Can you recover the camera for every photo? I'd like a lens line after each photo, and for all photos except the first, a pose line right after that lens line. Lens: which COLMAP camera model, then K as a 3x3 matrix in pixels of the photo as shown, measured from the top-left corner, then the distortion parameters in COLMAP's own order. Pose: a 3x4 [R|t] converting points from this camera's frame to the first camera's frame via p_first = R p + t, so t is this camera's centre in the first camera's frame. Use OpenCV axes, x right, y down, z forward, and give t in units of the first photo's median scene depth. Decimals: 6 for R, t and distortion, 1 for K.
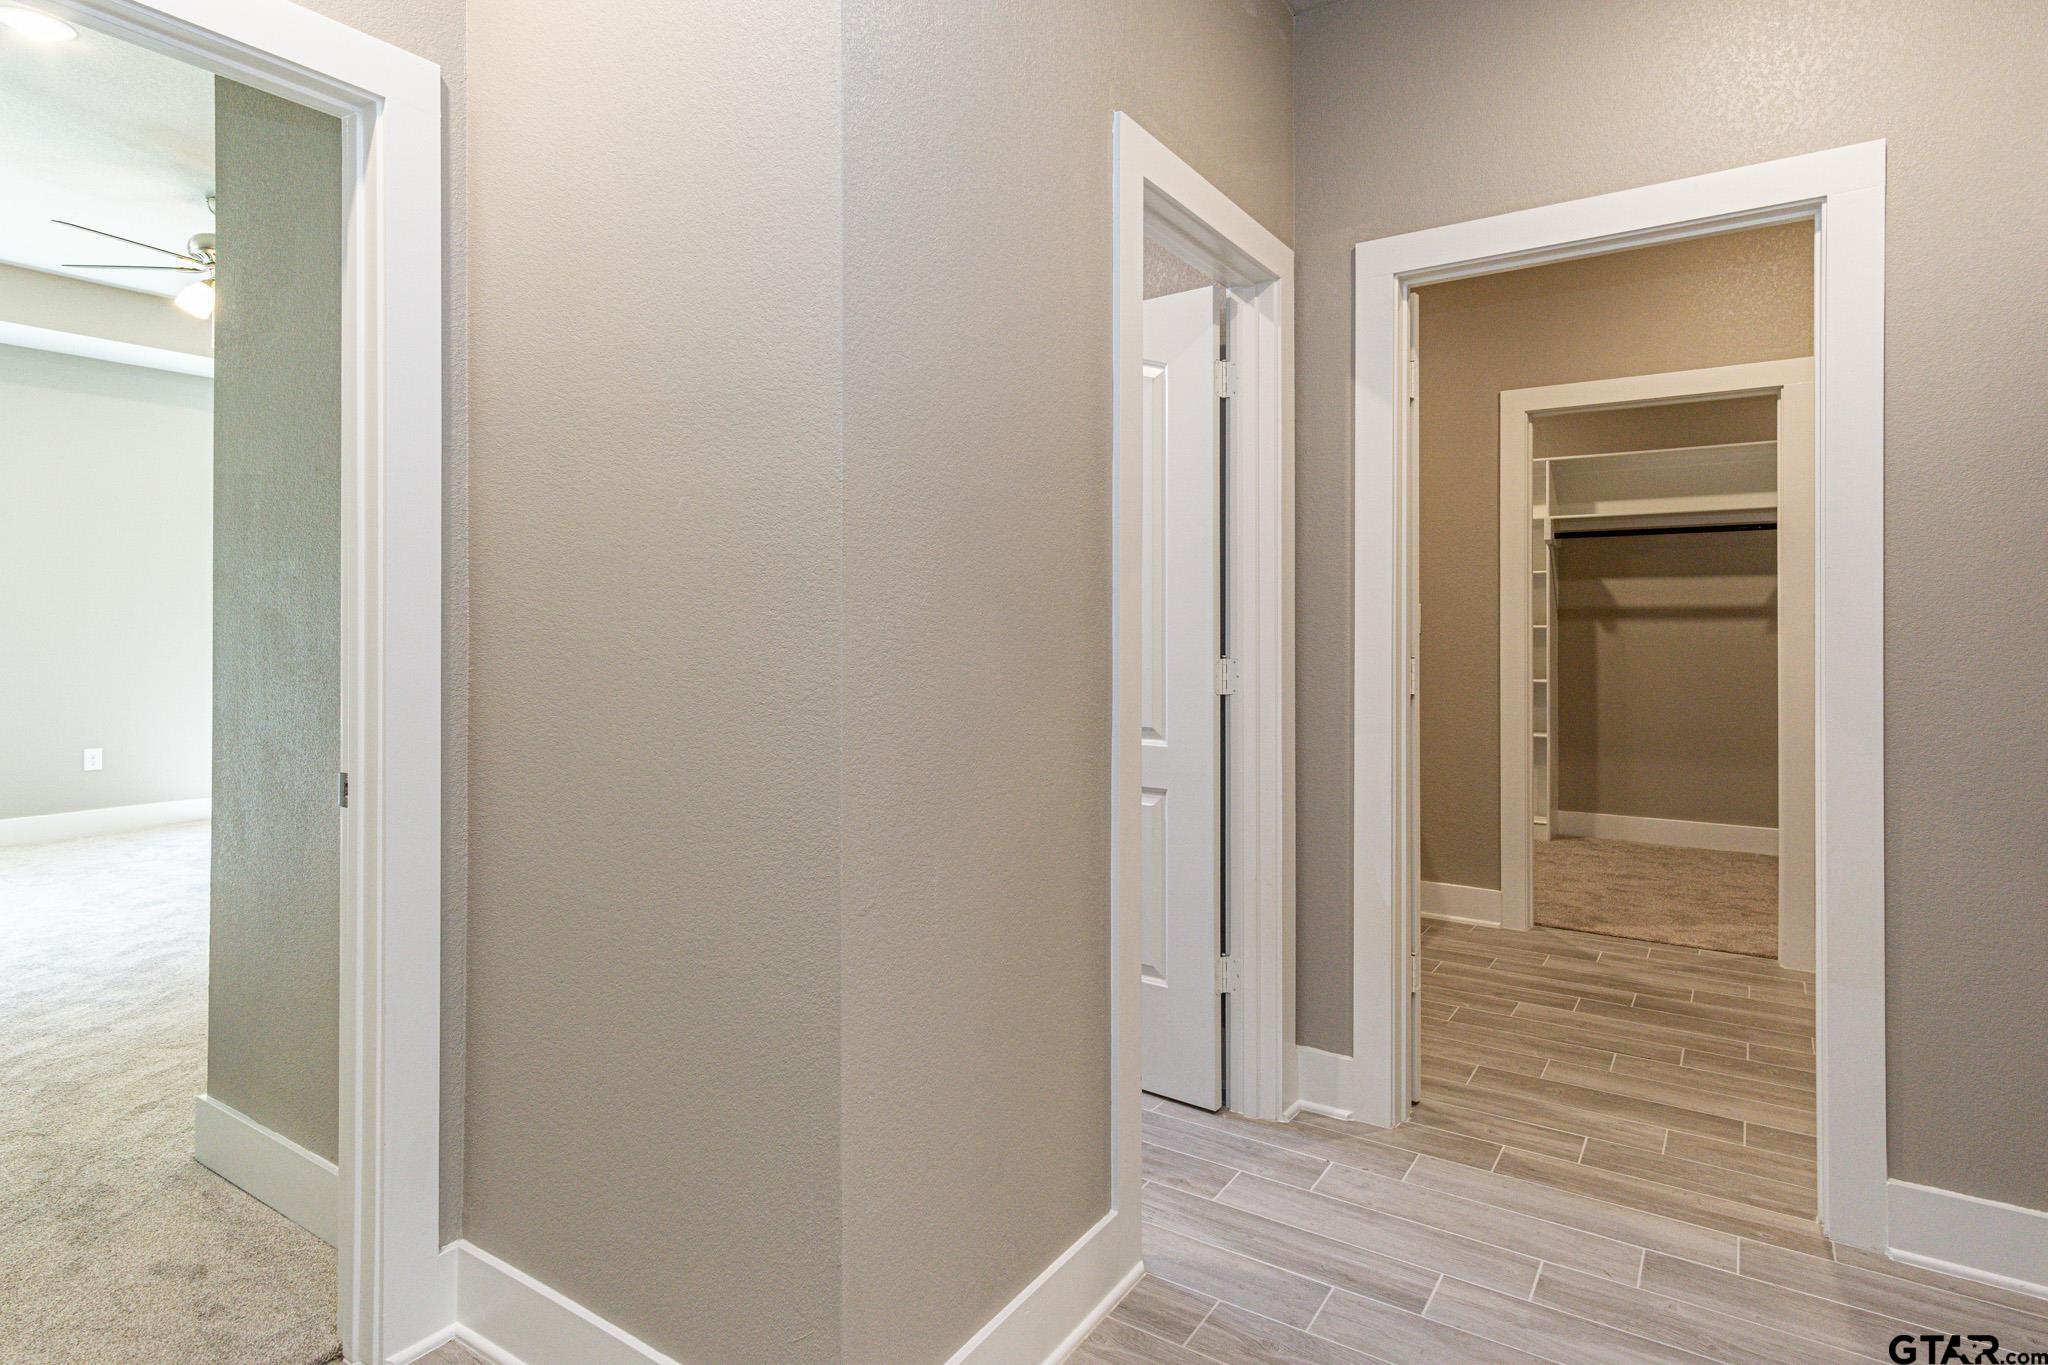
lens RADIAL K [[1087.1, 0, 1024.0], [0, 1087.1, 650.4], [0, 0, 1]] dist [0.001404, 0.000895]
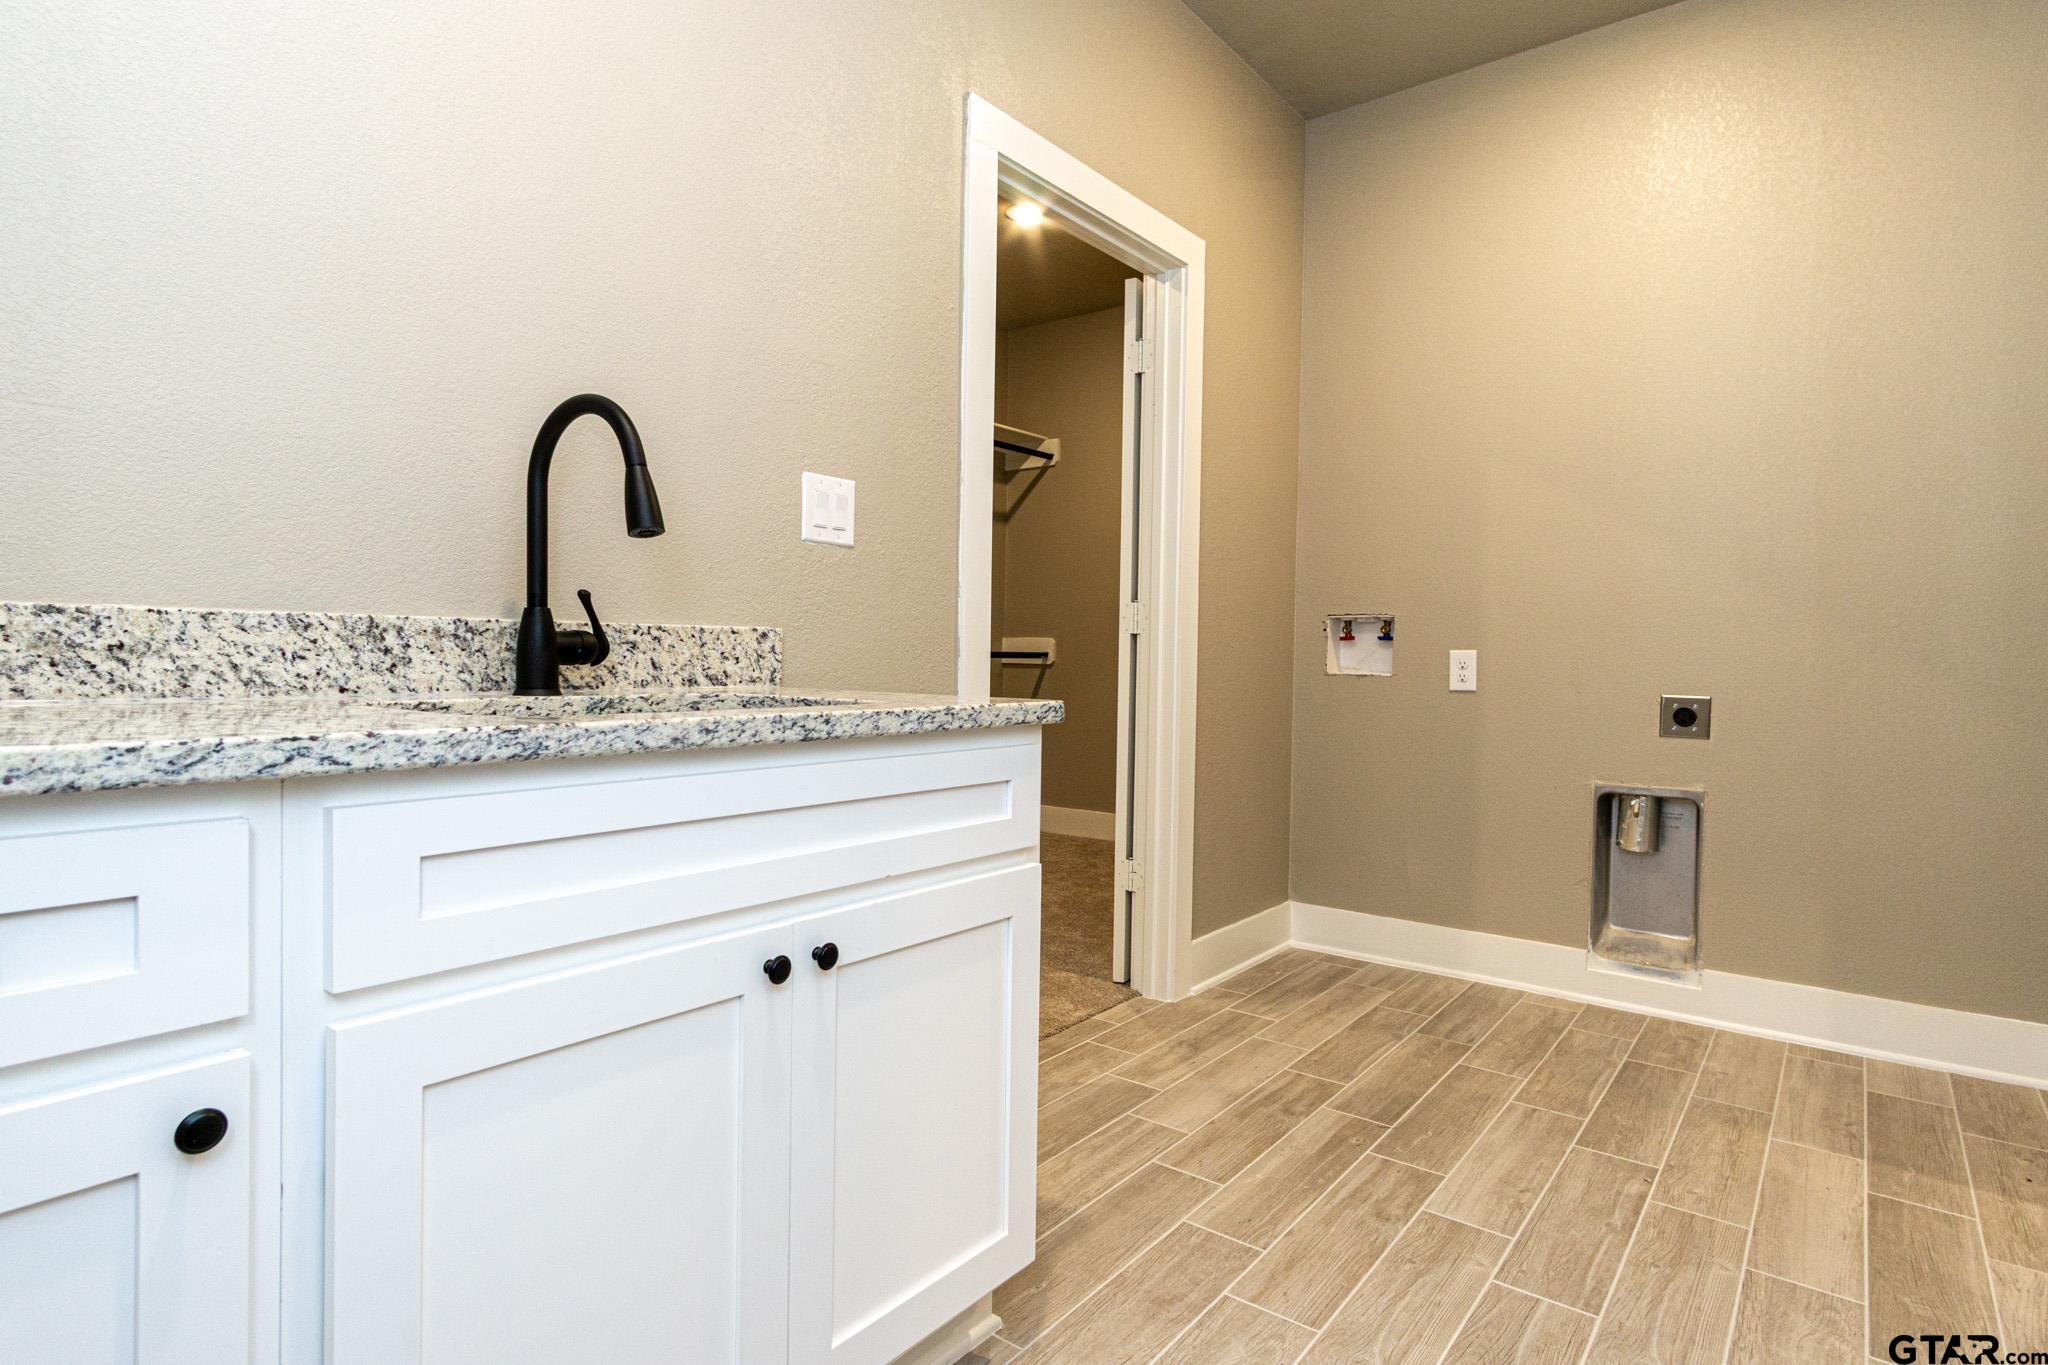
lens RADIAL K [[1087.1, 0, 1024.0], [0, 1087.1, 650.4], [0, 0, 1]] dist [0.001404, 0.000895]
pose [[0.068329, -0.000303, 0.997663, -0.112489], [-0.000425, 1.000000, 0.000333, 0.042927], [-0.997663, -0.000446, 0.068329, 1.225396]]
